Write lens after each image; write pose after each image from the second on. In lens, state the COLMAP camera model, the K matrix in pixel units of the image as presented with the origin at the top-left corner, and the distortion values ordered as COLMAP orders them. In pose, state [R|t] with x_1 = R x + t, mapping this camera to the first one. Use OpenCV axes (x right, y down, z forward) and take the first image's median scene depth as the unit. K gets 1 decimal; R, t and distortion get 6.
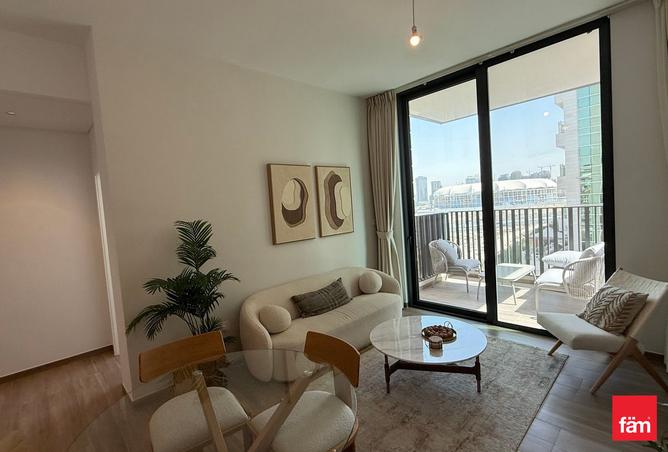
lens RADIAL K [[314.8, 0, 331.0], [0, 314.8, 222.1], [0, 0, 1]] dist [-0.000785, 0.000425]
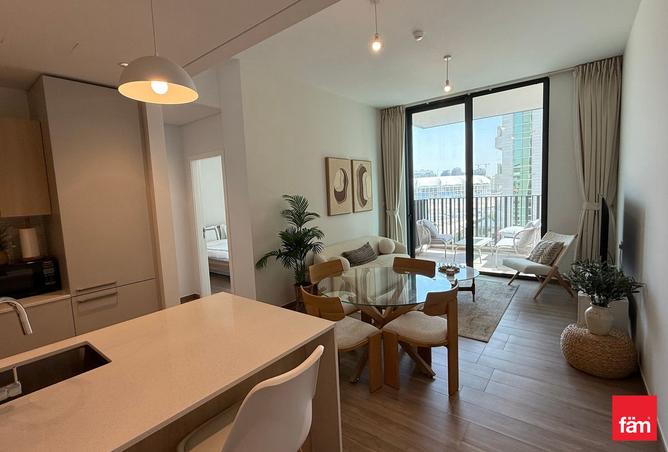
lens RADIAL K [[314.8, 0, 330.3], [0, 314.8, 222.7], [0, 0, 1]] dist [-0.000785, 0.000425]
pose [[0.987938, 0.010676, 0.154479, -0.361347], [-0.015433, 0.999442, 0.029625, 0.055405], [-0.154076, -0.031652, 0.987552, -0.346094]]
